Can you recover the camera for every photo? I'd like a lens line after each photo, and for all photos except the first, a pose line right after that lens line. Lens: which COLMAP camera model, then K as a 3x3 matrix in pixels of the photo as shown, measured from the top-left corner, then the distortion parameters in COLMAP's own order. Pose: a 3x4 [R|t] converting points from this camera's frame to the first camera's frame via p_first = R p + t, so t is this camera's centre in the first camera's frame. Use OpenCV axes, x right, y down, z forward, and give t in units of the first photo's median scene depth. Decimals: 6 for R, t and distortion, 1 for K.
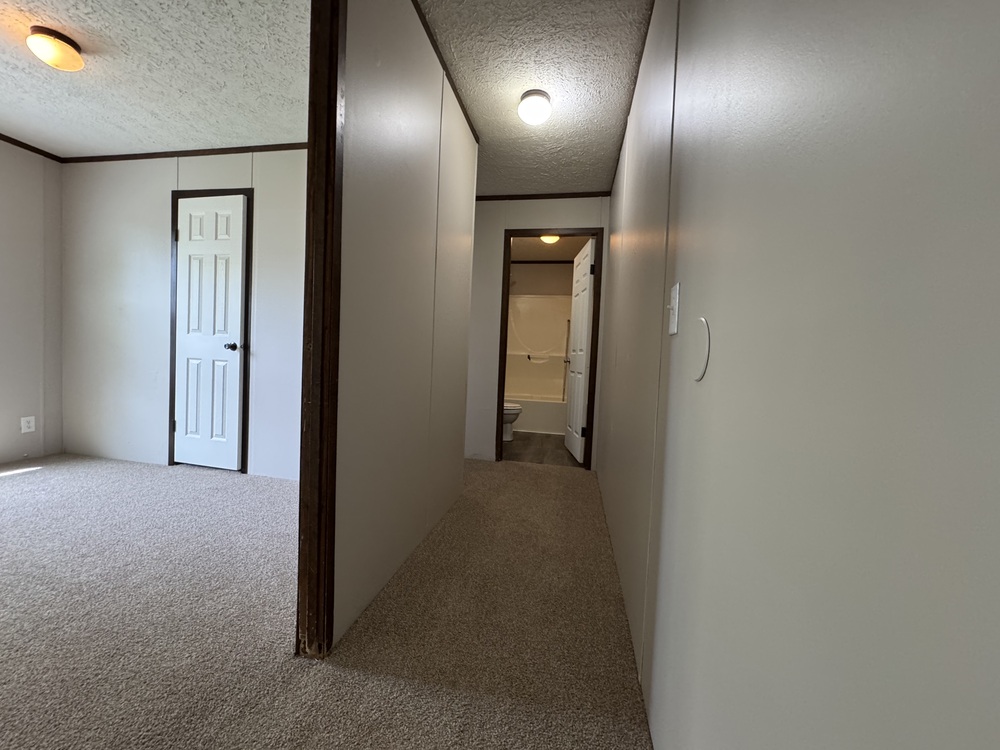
lens RADIAL K [[404.5, 0, 500.0], [0, 404.5, 375.0], [0, 0, 1]] dist [-0.002321, -0.000340]
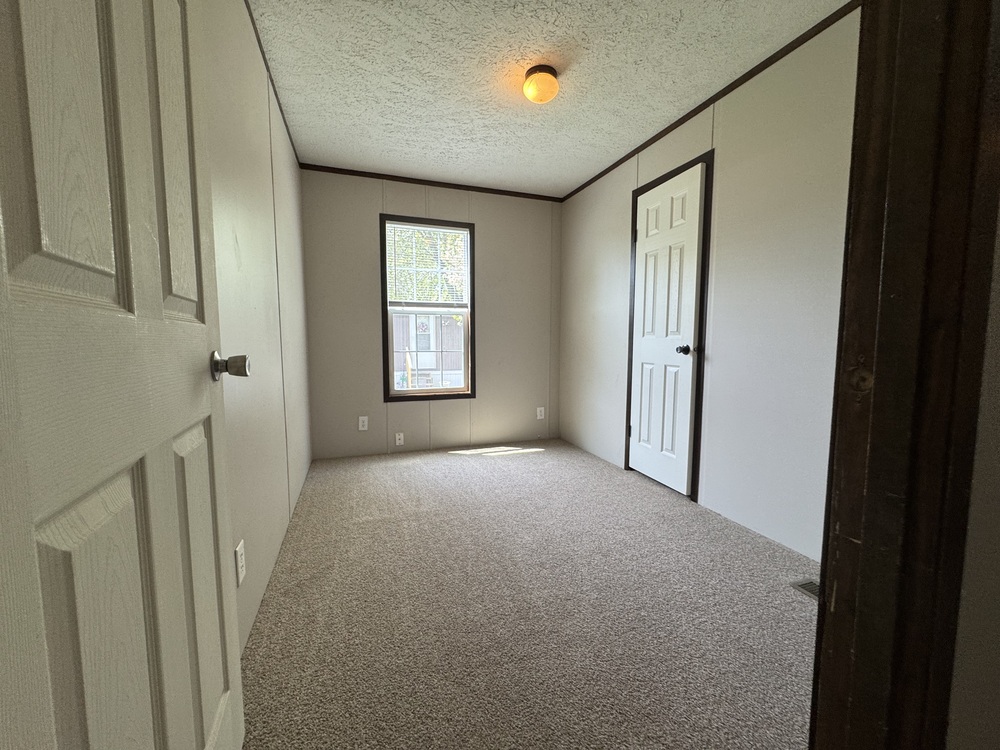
lens RADIAL K [[404.5, 0, 500.0], [0, 404.5, 375.0], [0, 0, 1]] dist [-0.002321, -0.000340]
pose [[0.518479, 0.027502, -0.854648, -0.137813], [-0.014870, 0.999621, 0.023146, -0.031463], [0.854961, 0.000708, 0.518692, 0.229325]]
